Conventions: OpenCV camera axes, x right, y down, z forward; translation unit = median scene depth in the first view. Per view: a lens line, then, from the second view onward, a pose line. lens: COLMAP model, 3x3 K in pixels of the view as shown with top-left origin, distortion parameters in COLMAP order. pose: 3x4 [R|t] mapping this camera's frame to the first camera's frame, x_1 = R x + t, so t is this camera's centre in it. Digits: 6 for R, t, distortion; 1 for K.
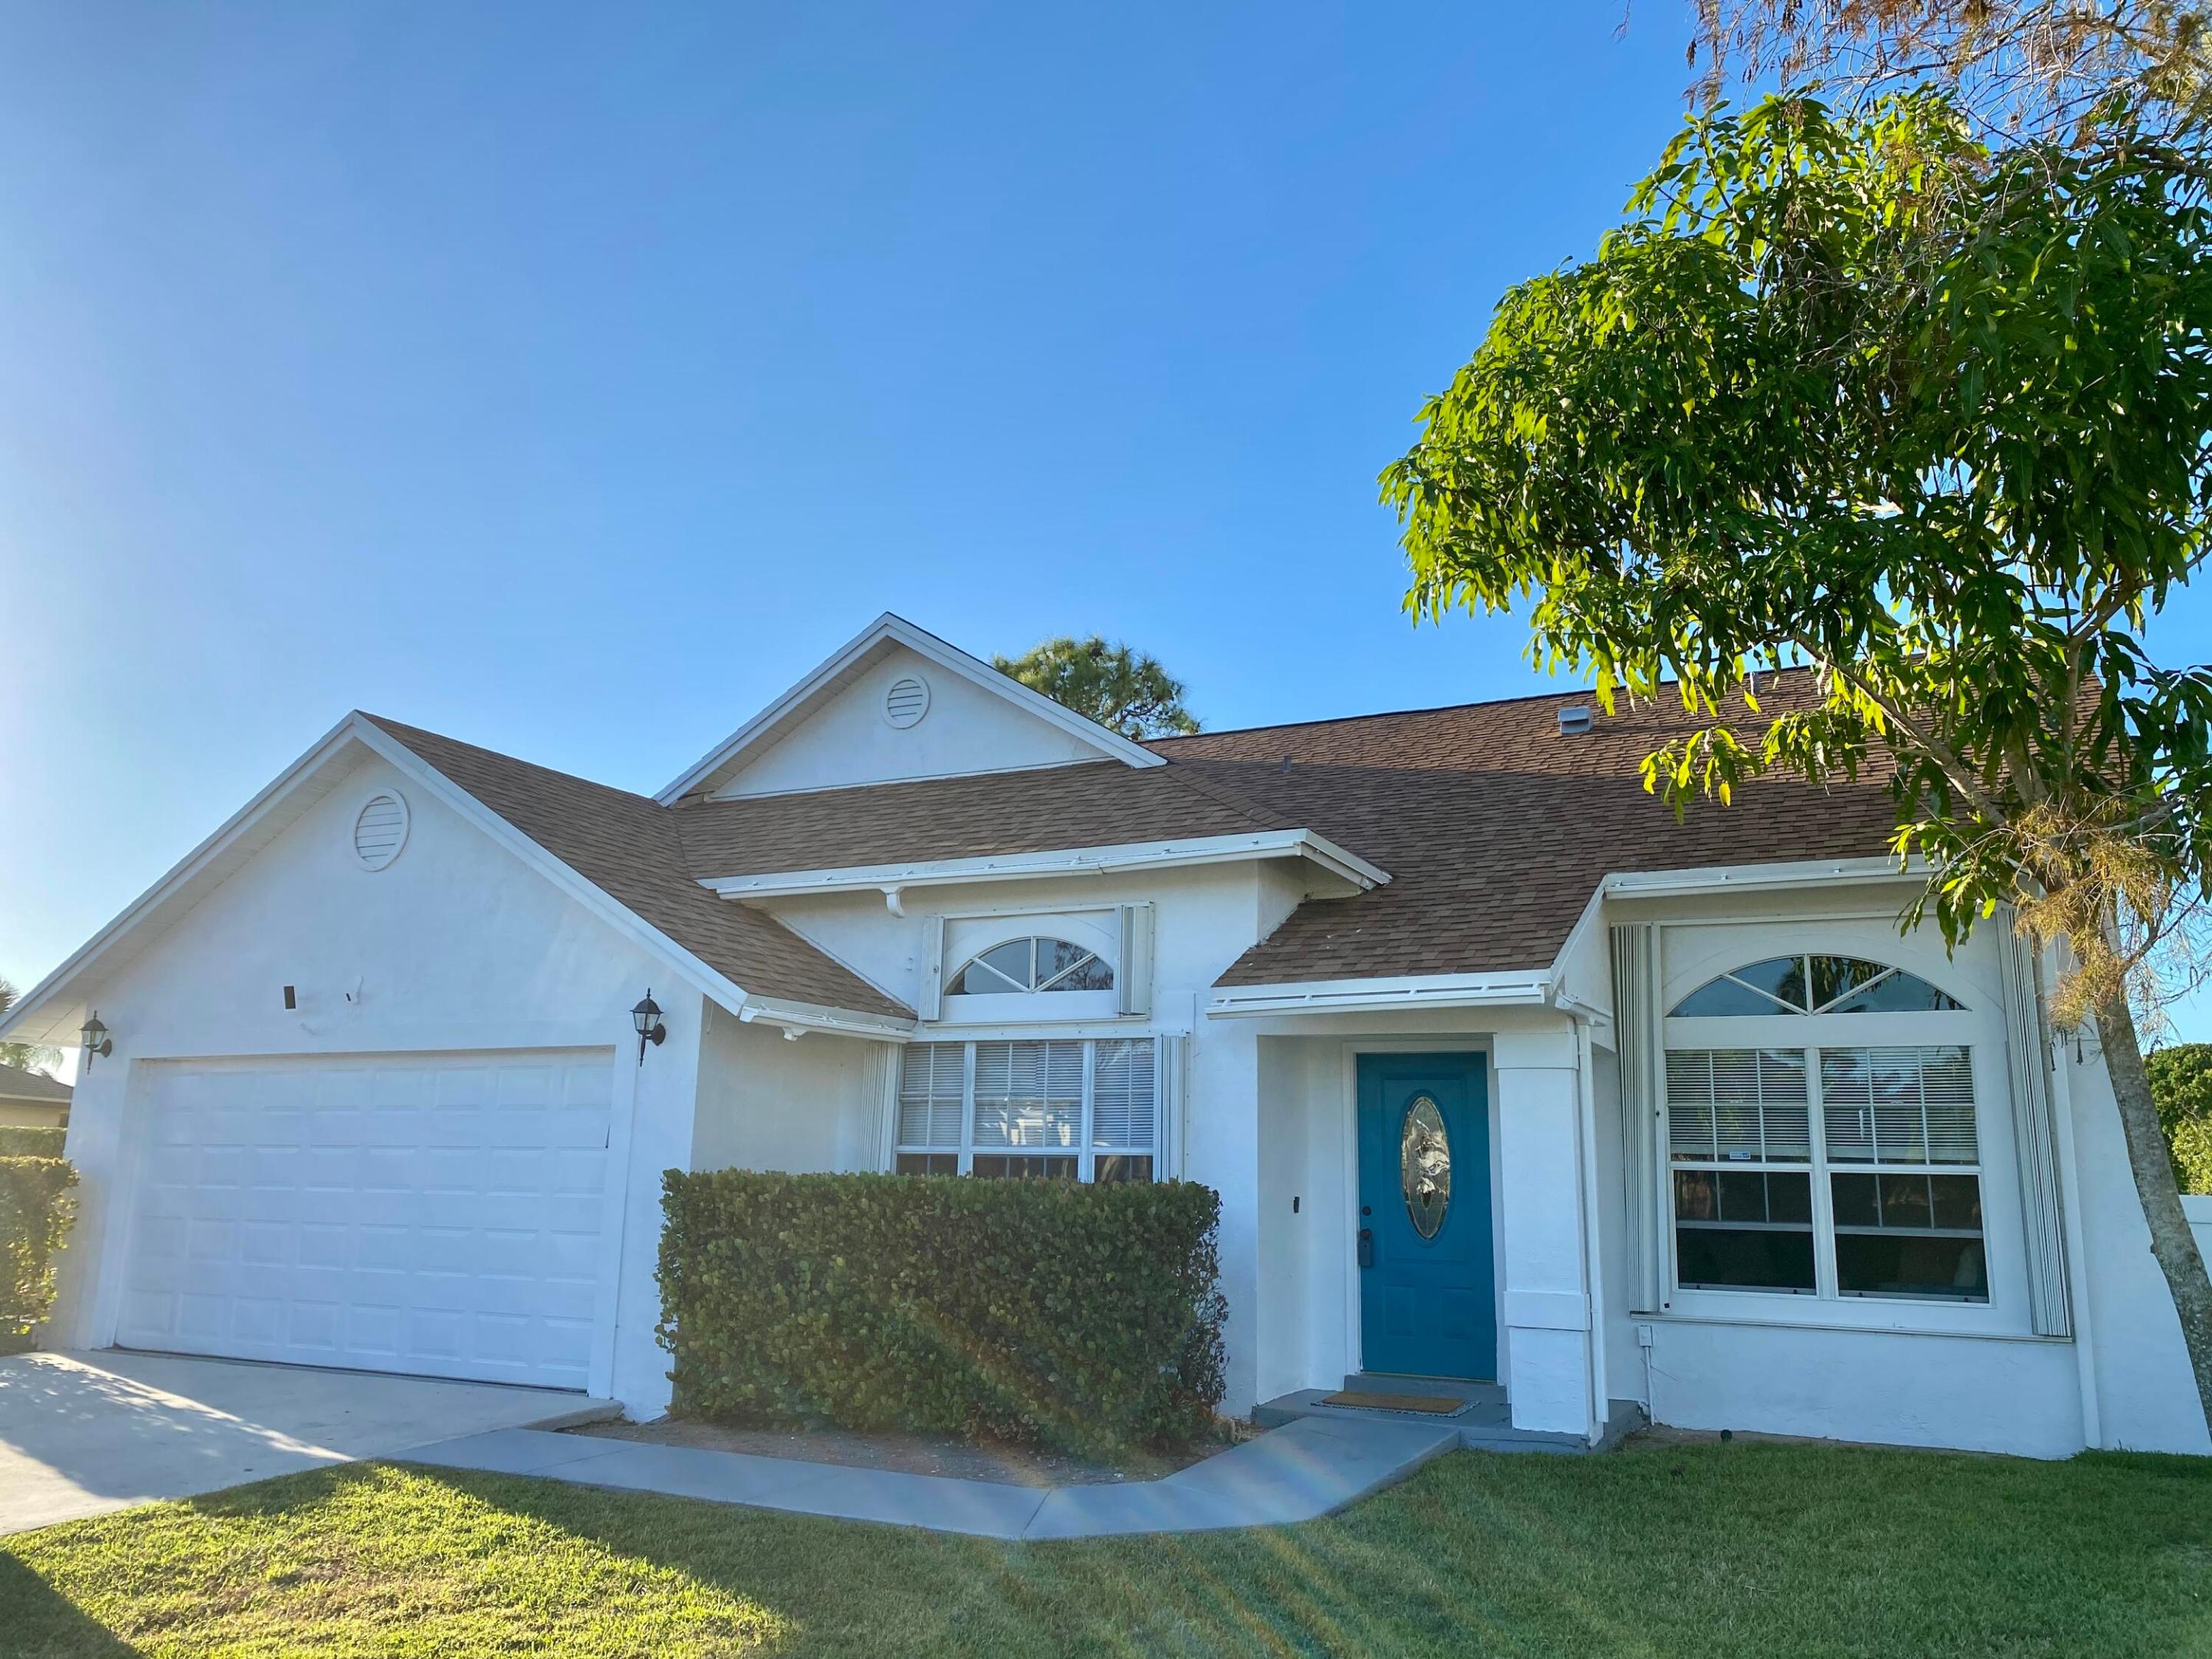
lens RADIAL K [[1698.1, 0, 1120.5], [0, 1698.1, 818.0], [0, 0, 1]] dist [0.021786, -0.005509]
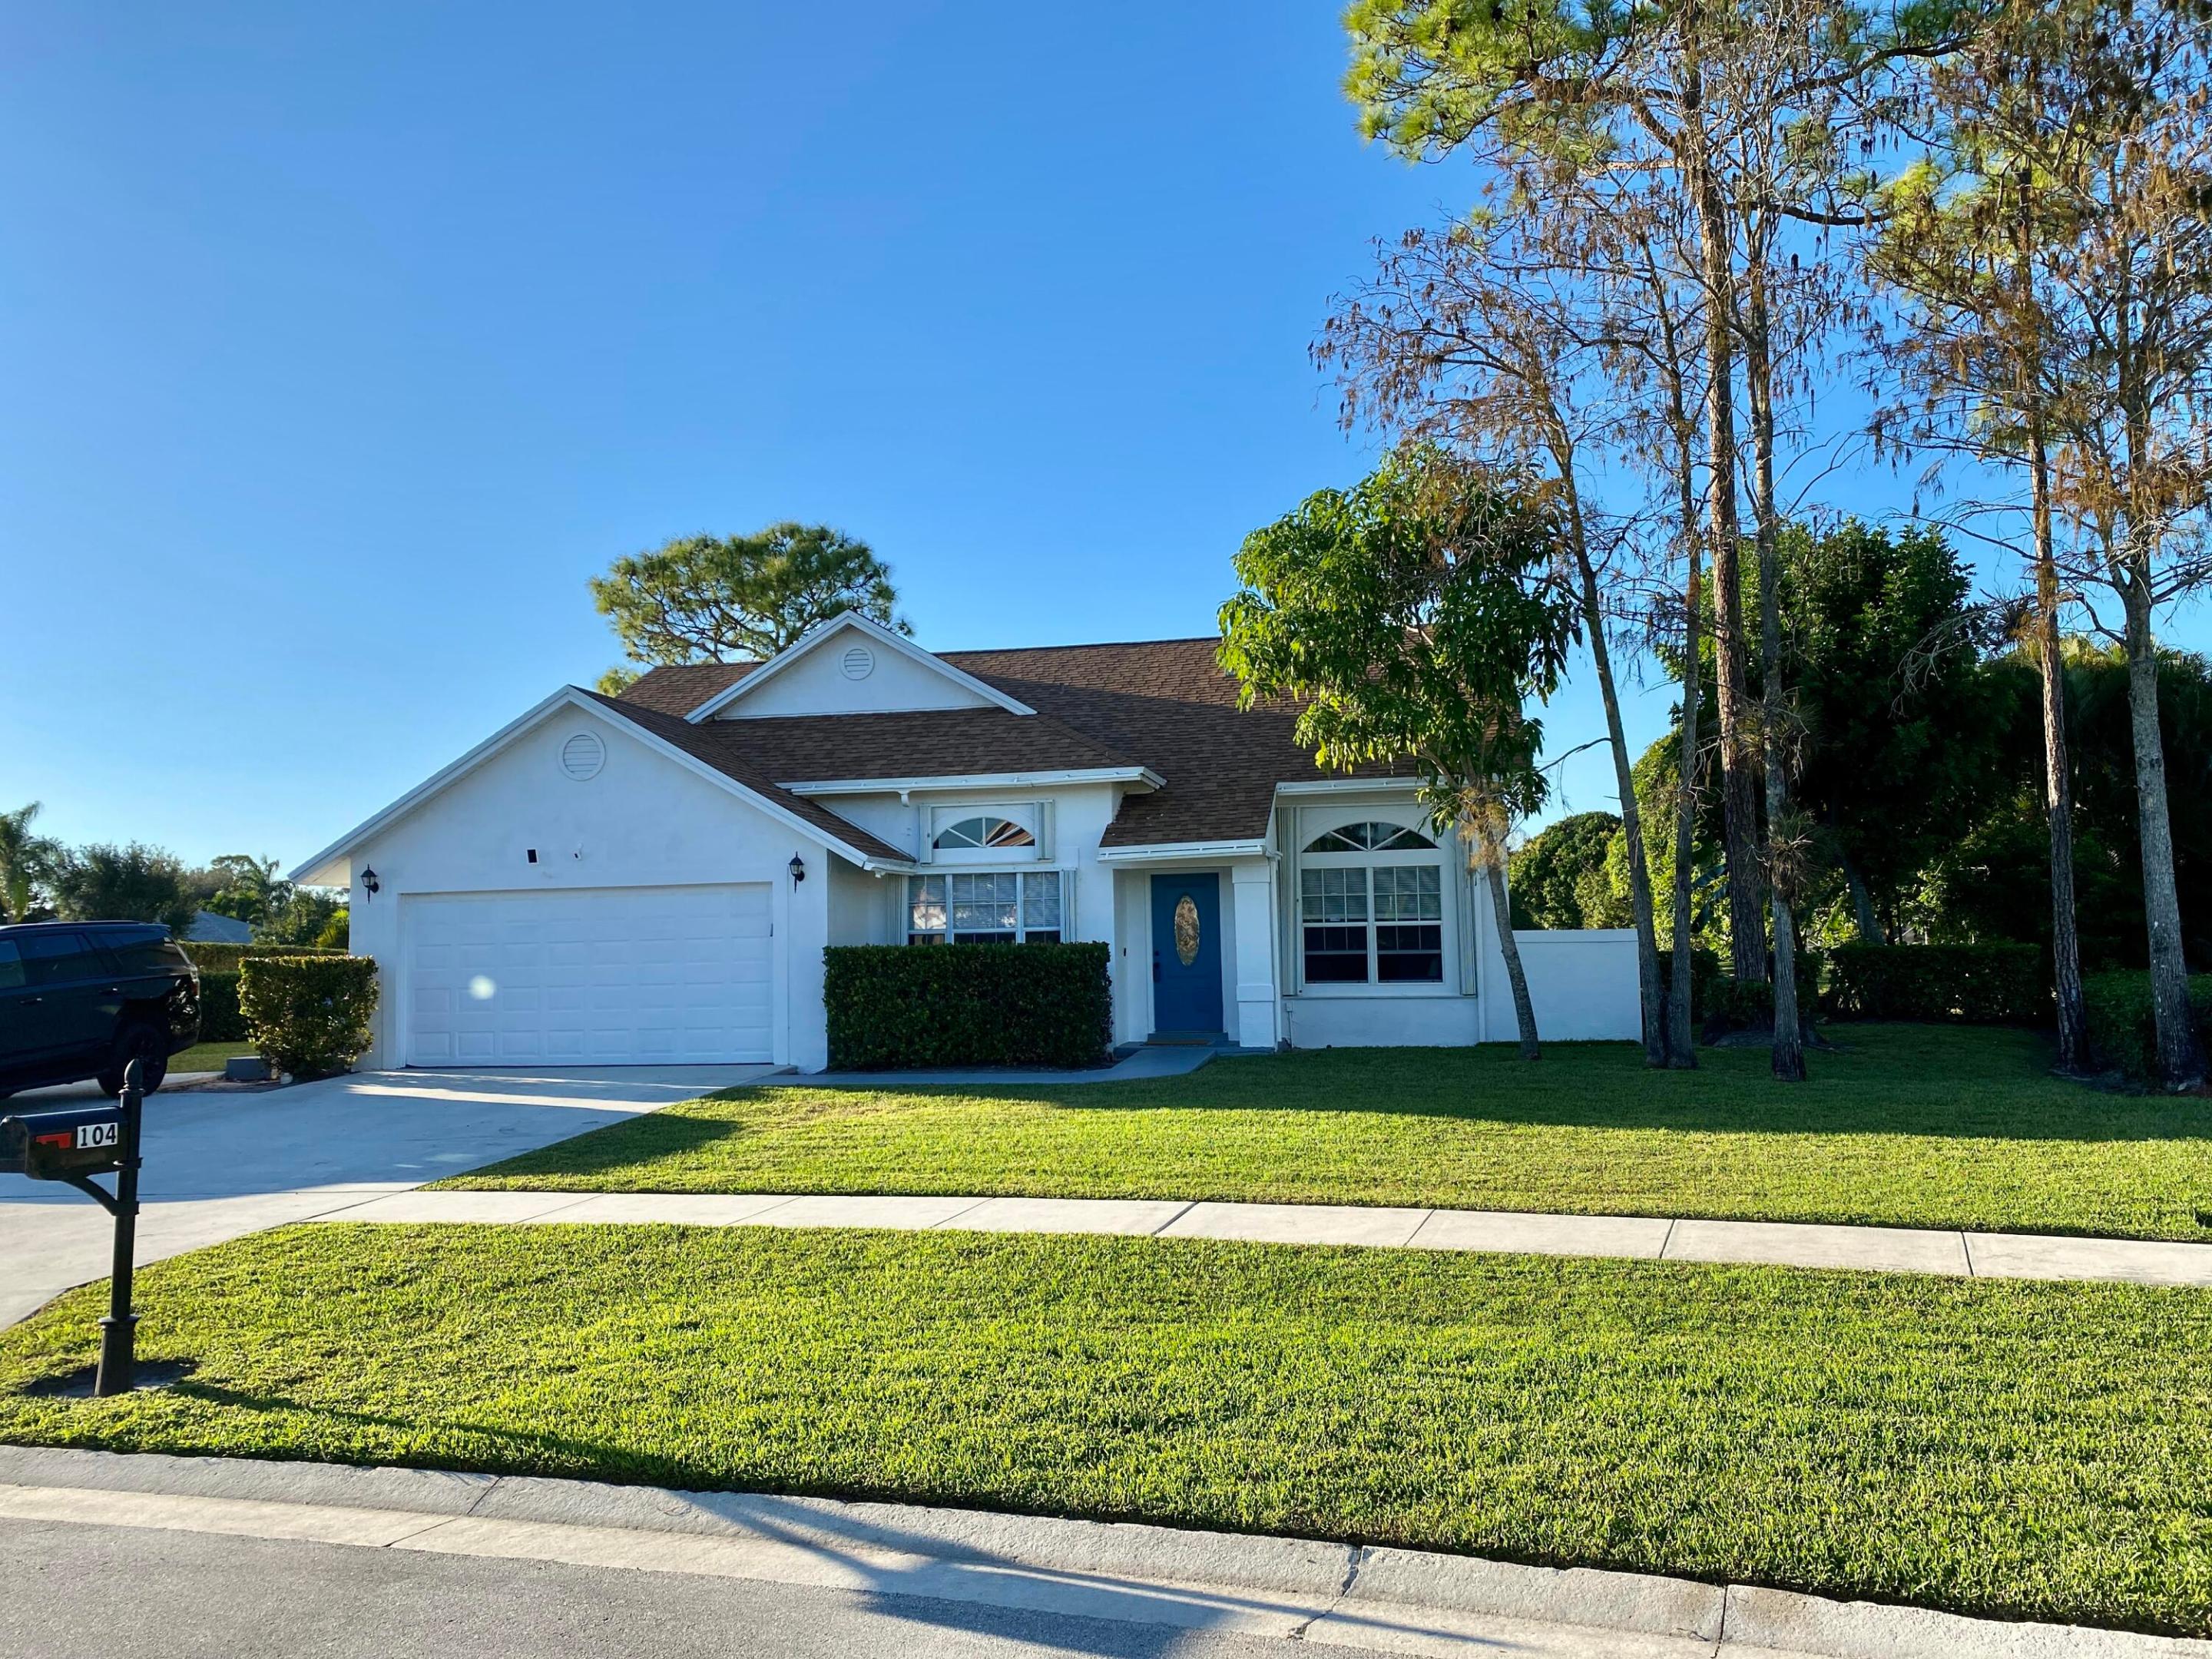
lens RADIAL K [[1721.7, 0, 1095.5], [0, 1721.7, 831.8], [0, 0, 1]] dist [0.089058, -0.037835]
pose [[0.964922, -0.020877, 0.261704, -0.455940], [-0.017115, 0.989711, 0.142055, -0.196430], [-0.261977, -0.141551, 0.954637, -0.891312]]
